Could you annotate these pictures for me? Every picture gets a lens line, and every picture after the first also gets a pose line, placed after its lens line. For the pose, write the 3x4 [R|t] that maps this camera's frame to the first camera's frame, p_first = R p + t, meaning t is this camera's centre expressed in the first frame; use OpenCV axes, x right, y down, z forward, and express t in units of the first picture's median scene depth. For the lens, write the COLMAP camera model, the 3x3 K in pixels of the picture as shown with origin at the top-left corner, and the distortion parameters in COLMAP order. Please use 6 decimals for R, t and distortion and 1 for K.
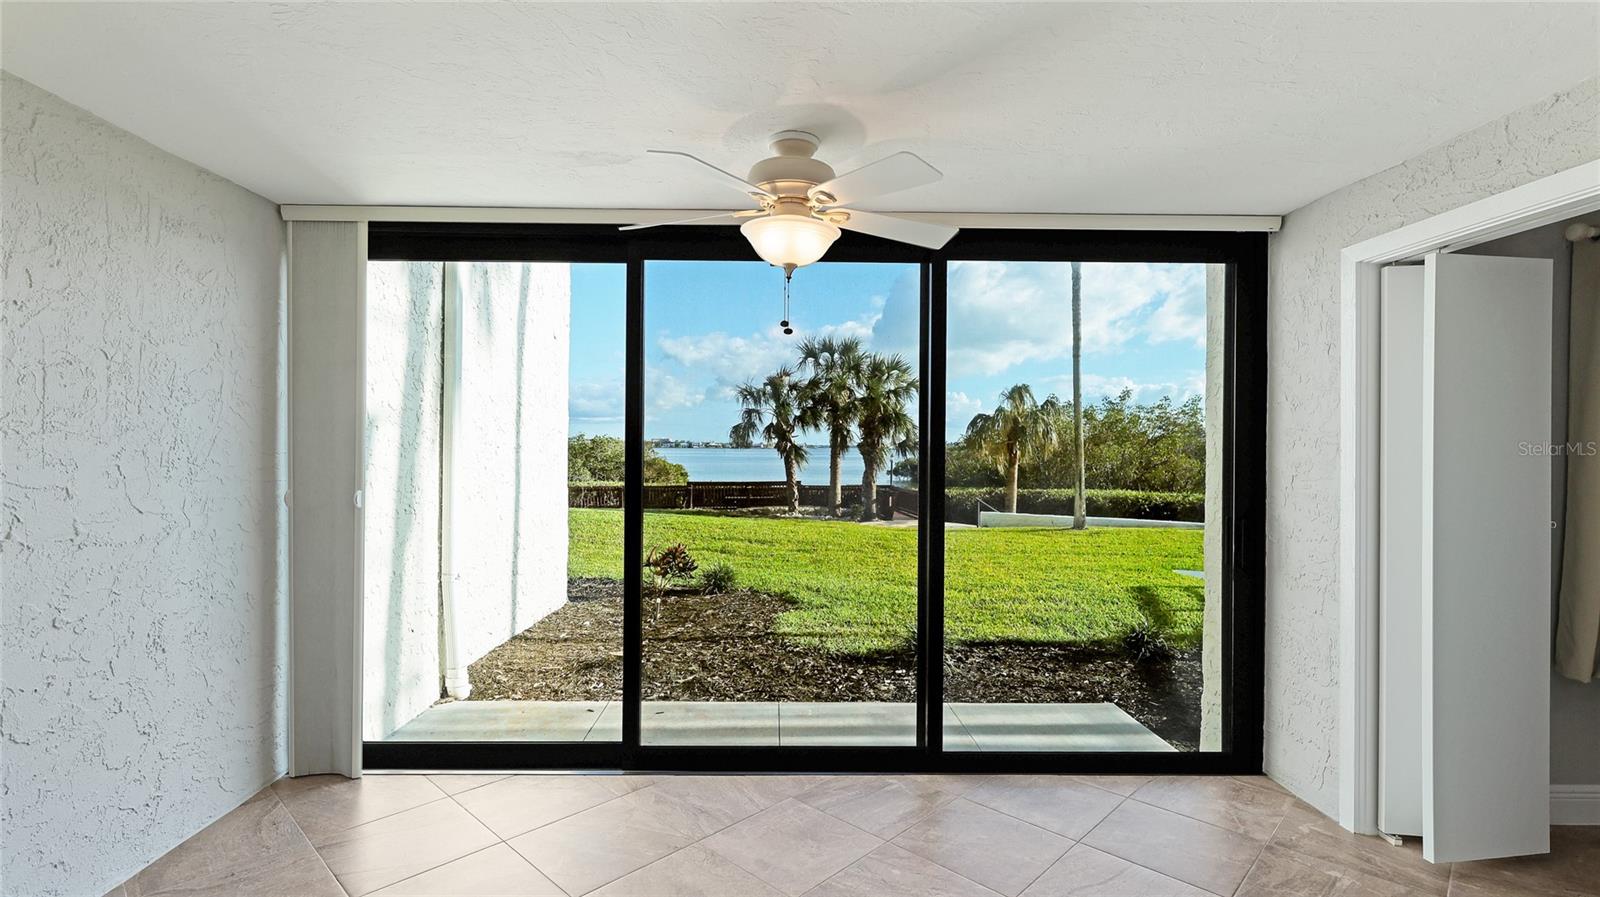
lens RADIAL K [[732.8, 0, 777.2], [0, 732.8, 447.6], [0, 0, 1]] dist [0.003091, -0.000938]
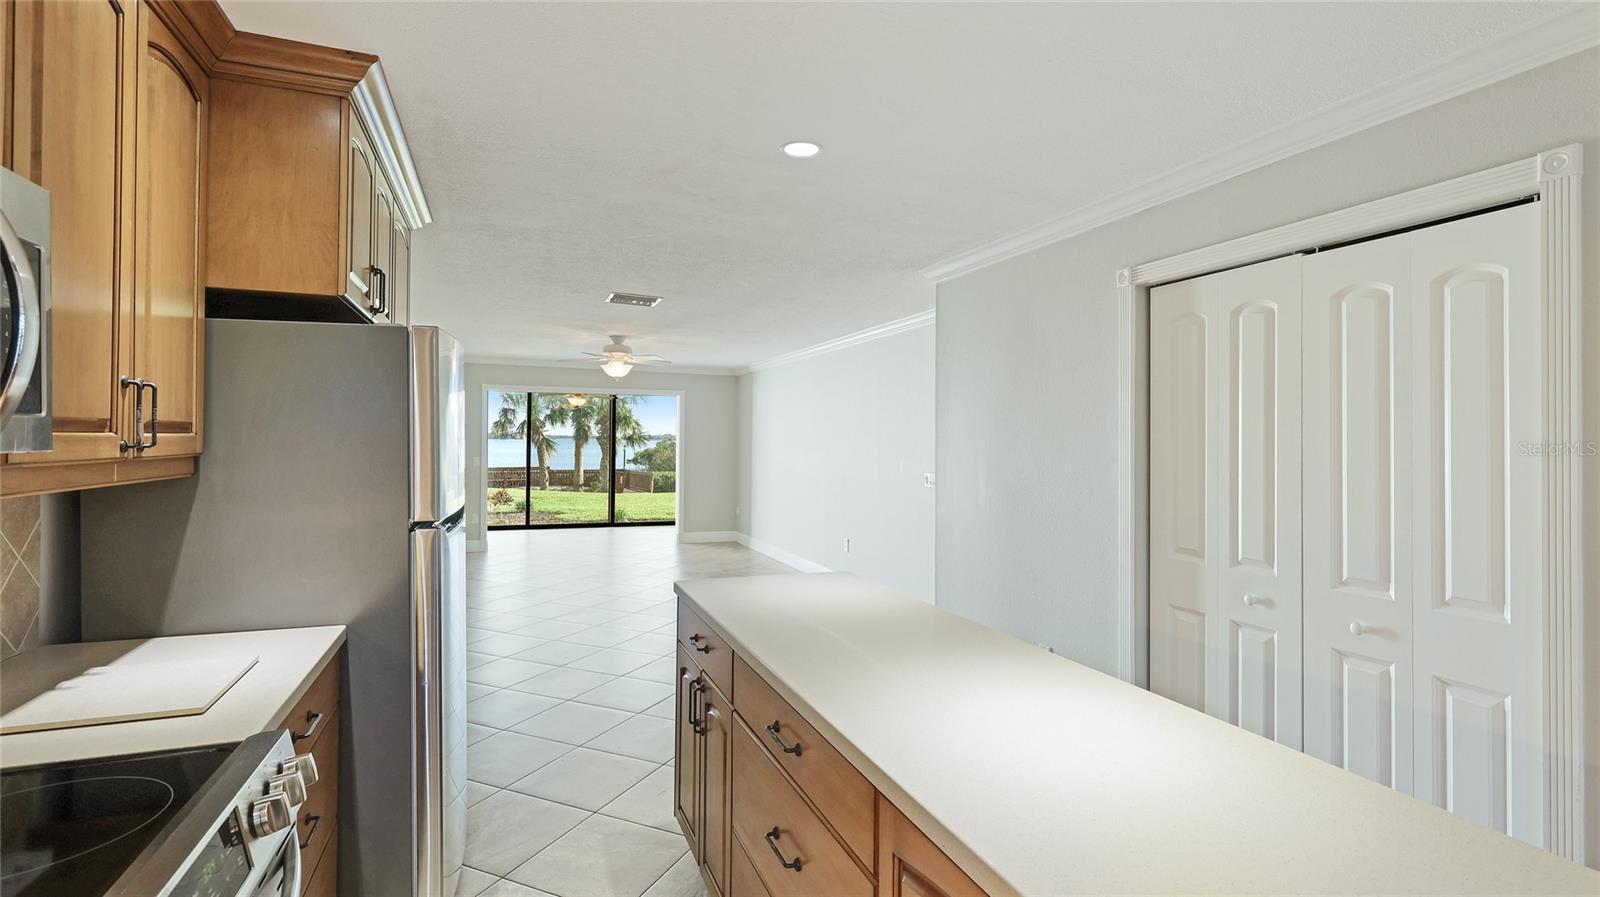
lens RADIAL K [[732.8, 0, 810.6], [0, 732.8, 442.2], [0, 0, 1]] dist [0.003091, -0.000938]
pose [[0.924975, -0.000137, 0.380029, -0.038000], [-0.002077, 0.999983, 0.005417, -0.003954], [-0.380023, -0.005800, 0.924959, -0.393379]]
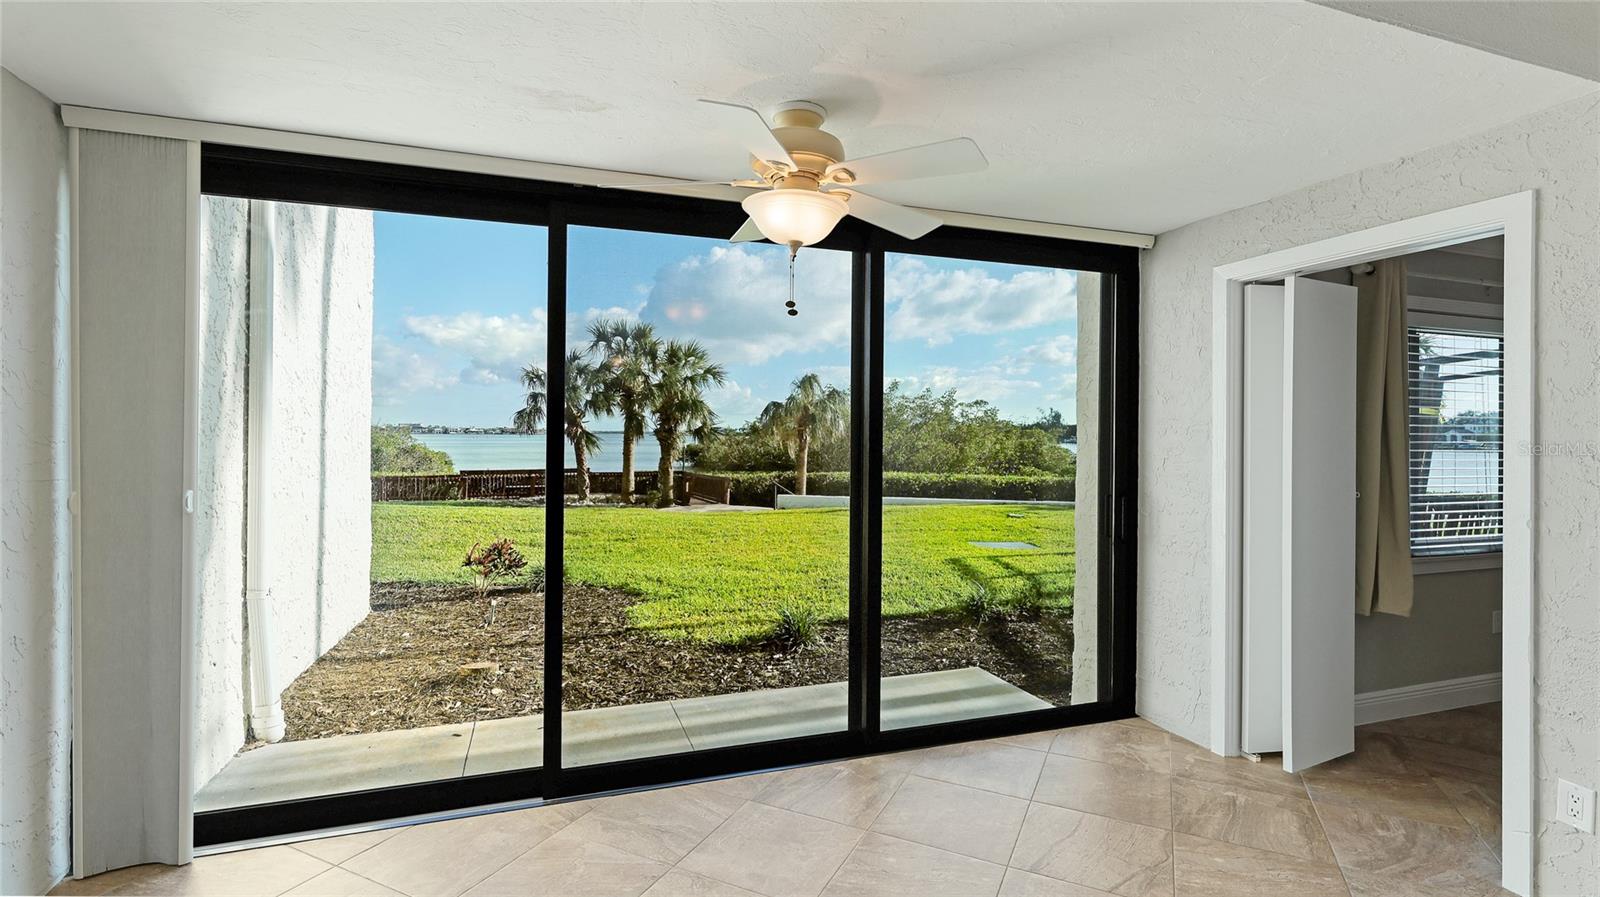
lens RADIAL K [[732.8, 0, 786.3], [0, 732.8, 440.1], [0, 0, 1]] dist [0.003091, -0.000938]
pose [[0.950419, -0.002470, 0.310962, -0.027125], [-0.000493, 0.999955, 0.009450, -0.000246], [-0.310972, -0.009135, 0.950375, 0.009082]]
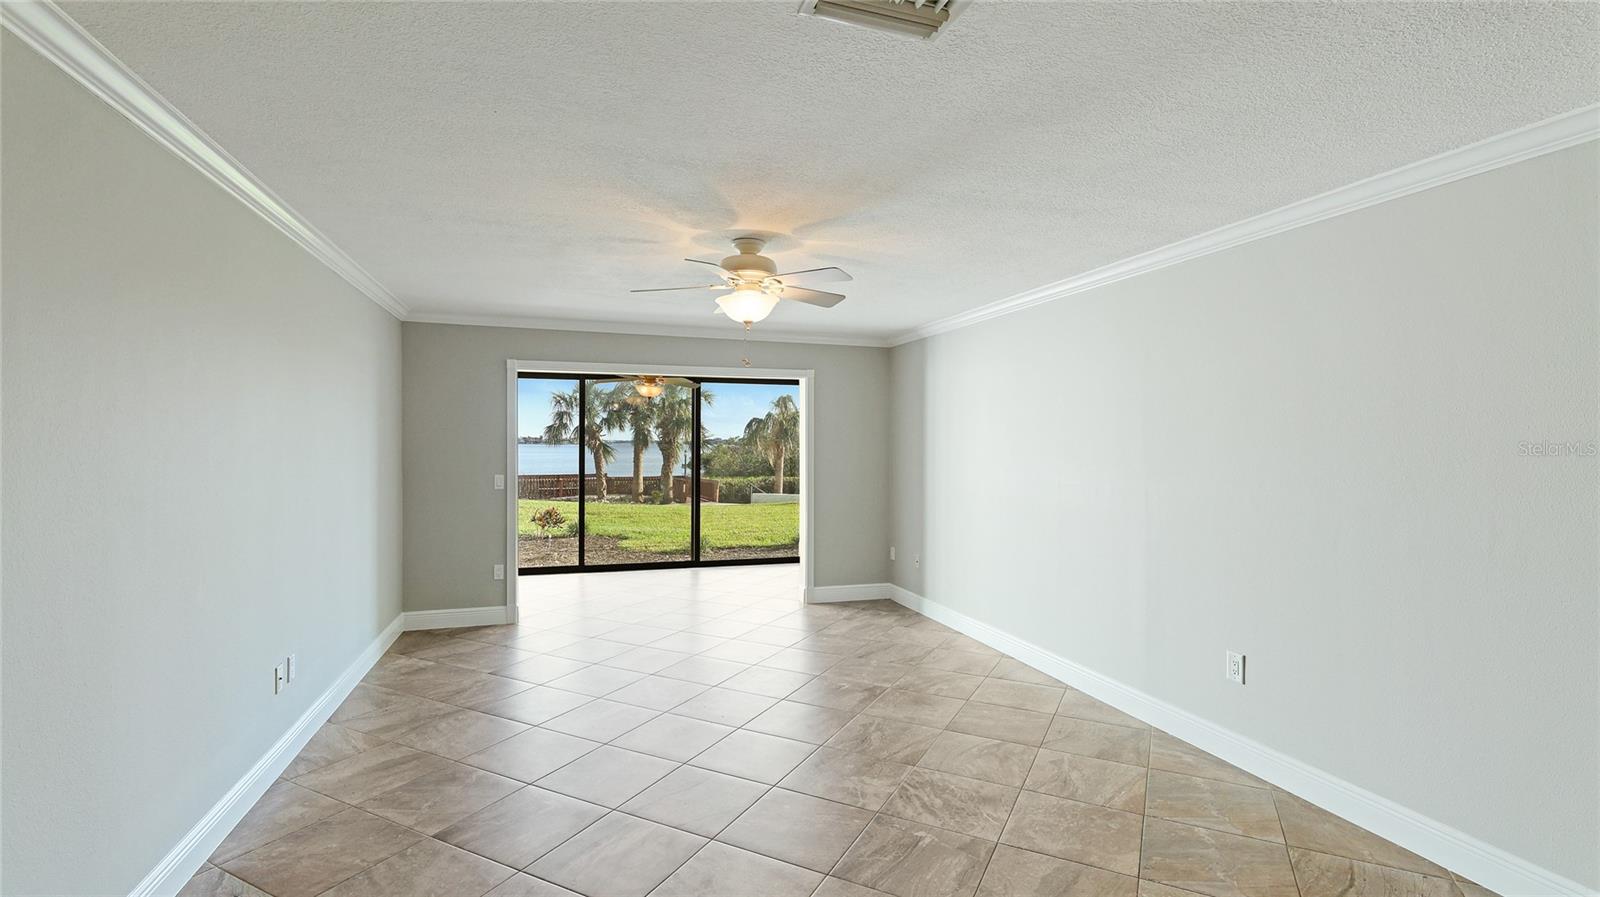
lens RADIAL K [[732.8, 0, 789.1], [0, 732.8, 453.7], [0, 0, 1]] dist [0.003091, -0.000938]
pose [[0.957232, -0.009604, 0.289163, -0.032603], [0.005020, 0.999850, 0.016588, -0.004227], [-0.289279, -0.014427, 0.957136, -0.229301]]
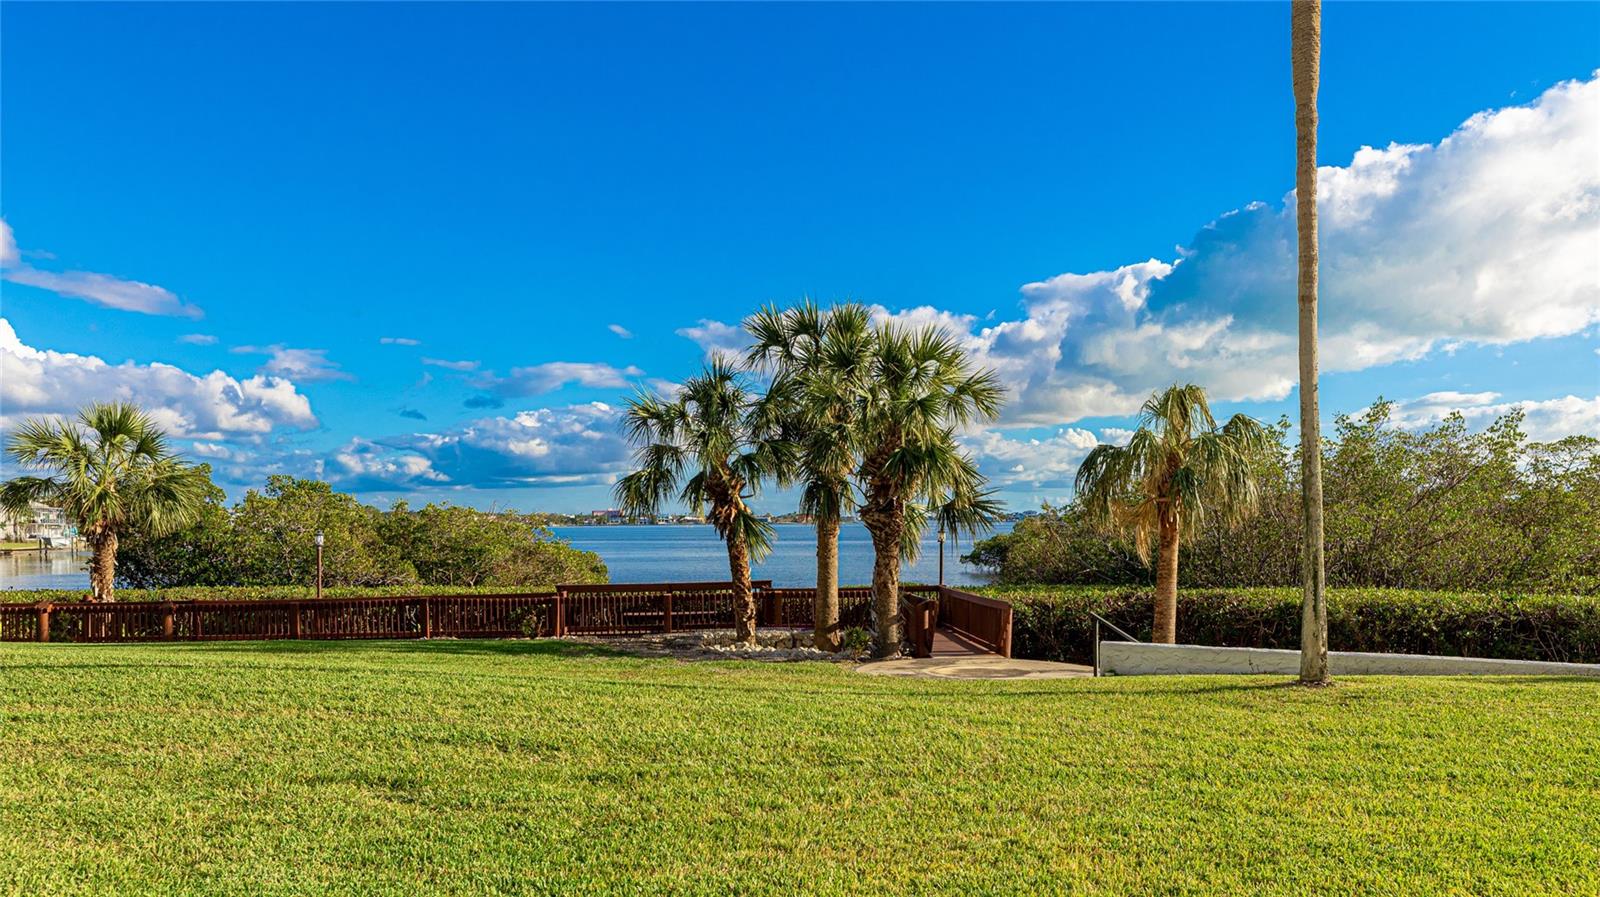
lens RADIAL K [[1170.6, 0, 751.6], [0, 1170.6, 558.6], [0, 0, 1]] dist [-0.030864, -0.005810]
pose [[0.999216, -0.015493, -0.036445, 0.063090], [0.016615, 0.999391, 0.030698, 0.003998], [0.035947, -0.031280, 0.998864, 0.184520]]
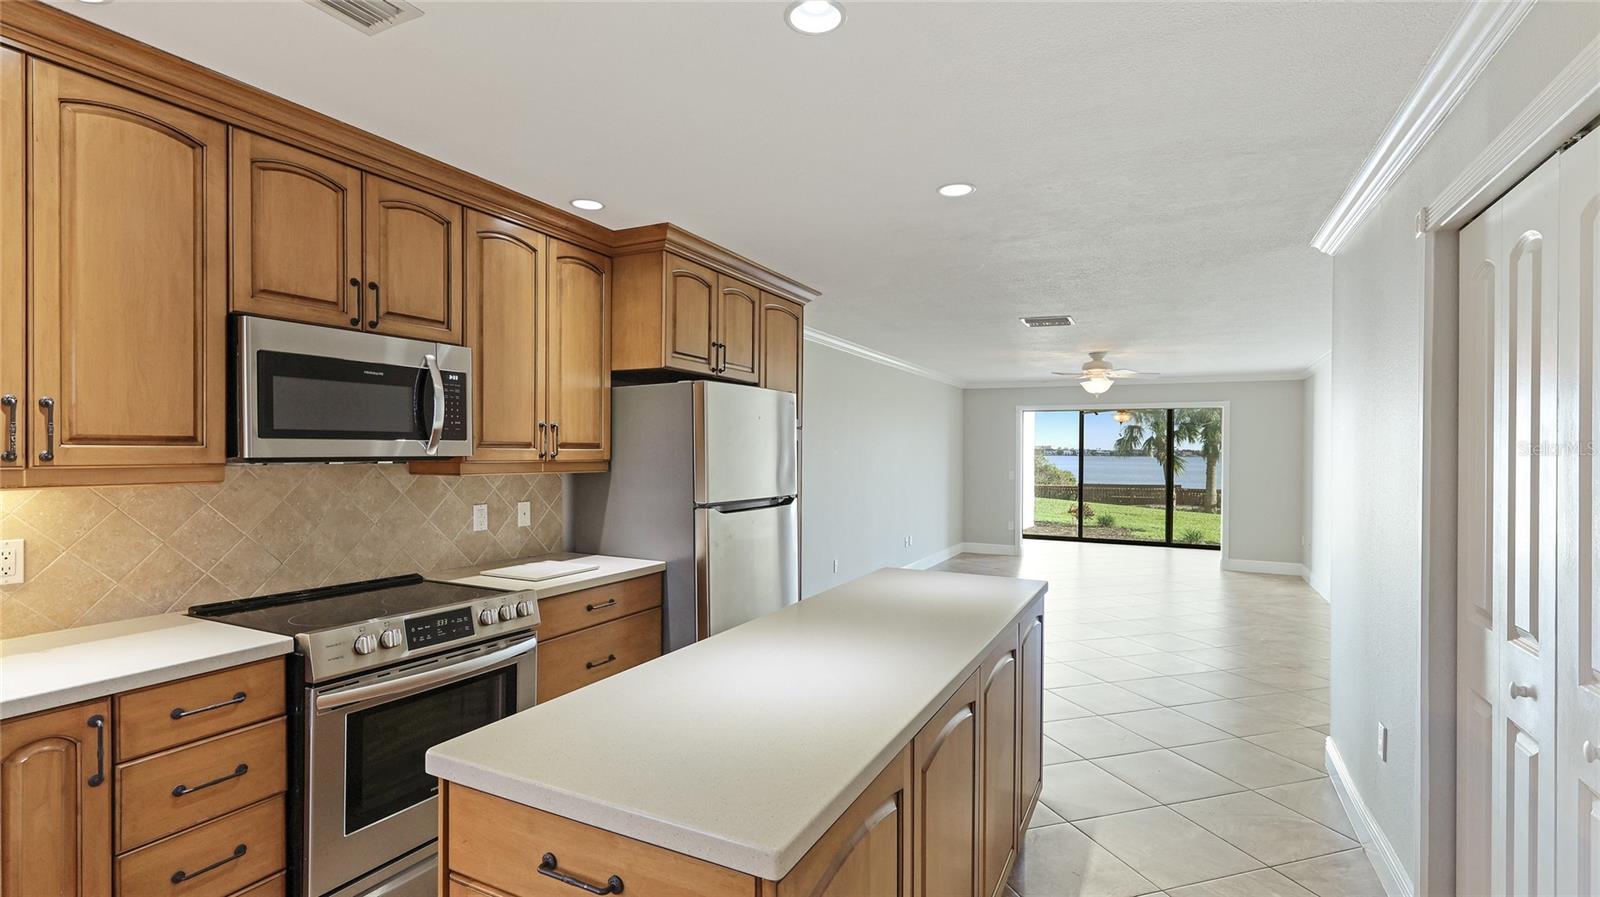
lens RADIAL K [[732.8, 0, 807.4], [0, 732.8, 448.3], [0, 0, 1]] dist [0.003091, -0.000938]
pose [[0.892956, -0.000487, -0.450143, 0.033153], [-0.003149, 0.999968, -0.007329, -0.003513], [0.450132, 0.007962, 0.892926, -0.409369]]
